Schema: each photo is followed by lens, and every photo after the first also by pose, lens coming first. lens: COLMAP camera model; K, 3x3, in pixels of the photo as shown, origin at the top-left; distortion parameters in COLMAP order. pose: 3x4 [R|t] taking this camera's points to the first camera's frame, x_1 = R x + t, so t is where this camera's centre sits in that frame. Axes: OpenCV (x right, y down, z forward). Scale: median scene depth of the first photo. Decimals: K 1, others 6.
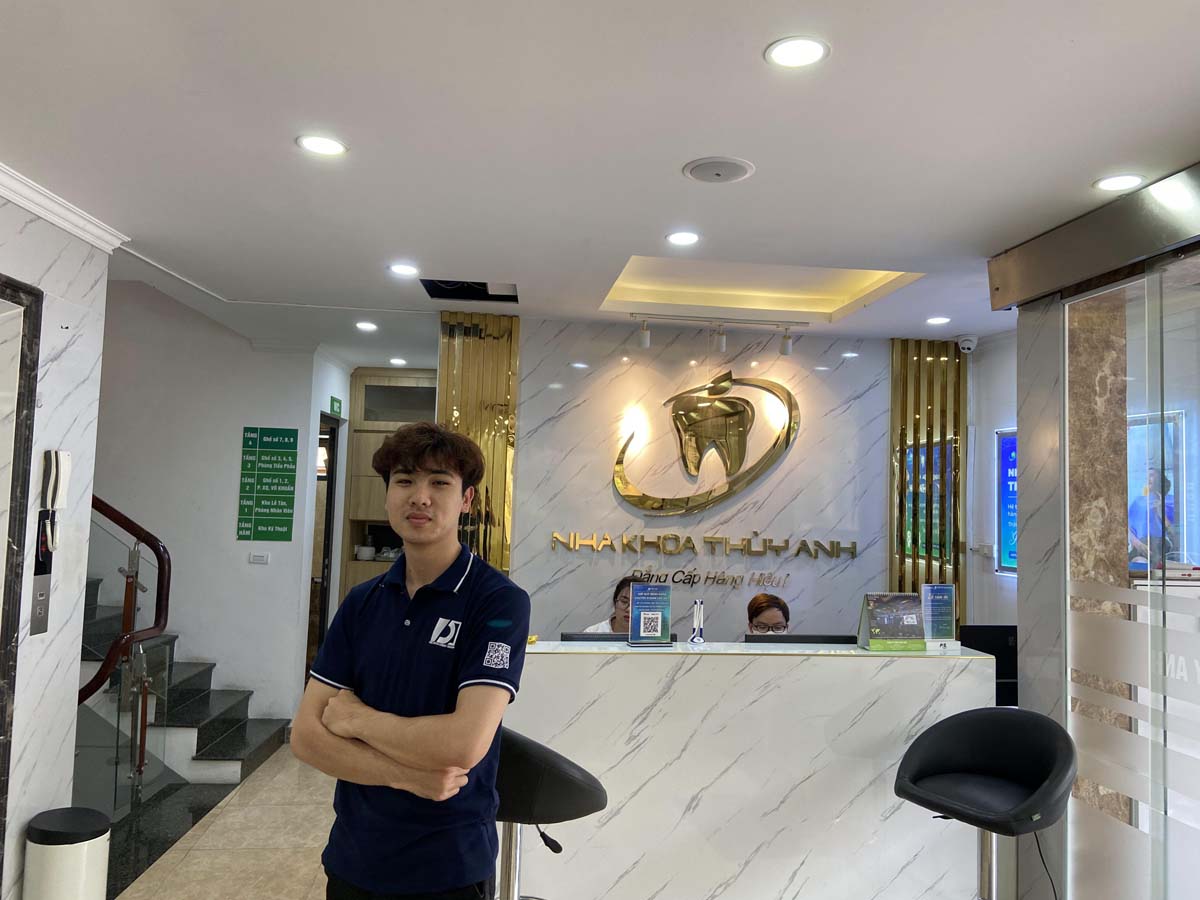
lens RADIAL K [[900.3, 0, 601.9], [0, 900.3, 447.9], [0, 0, 1]] dist [0.025332, -0.030856]
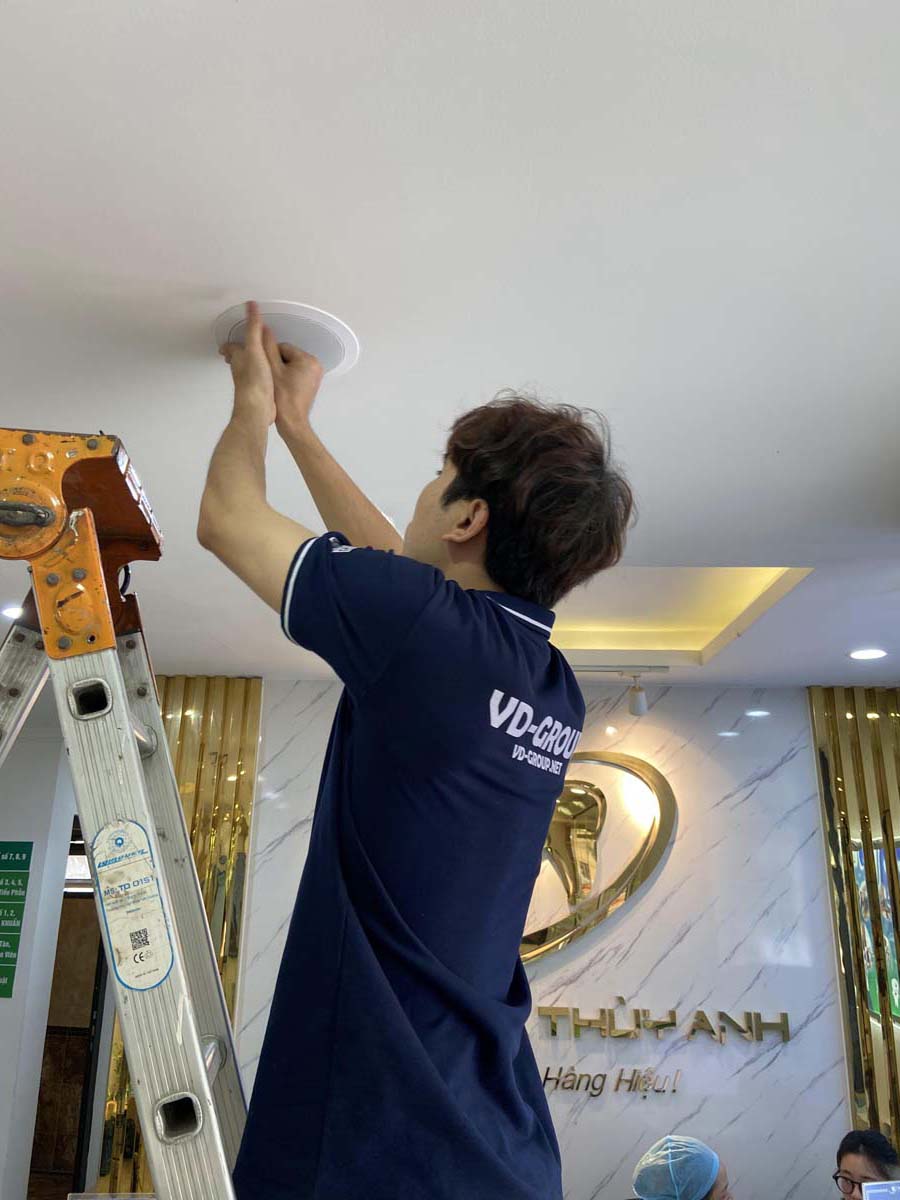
lens RADIAL K [[900.3, 0, 448.2], [0, 900.3, 598.0], [0, 0, 1]] dist [0.025332, -0.030856]
pose [[0.991452, -0.056732, -0.117492, 0.140043], [0.025133, 0.966694, -0.254697, -0.019463], [0.128029, 0.249567, 0.959857, 0.301323]]
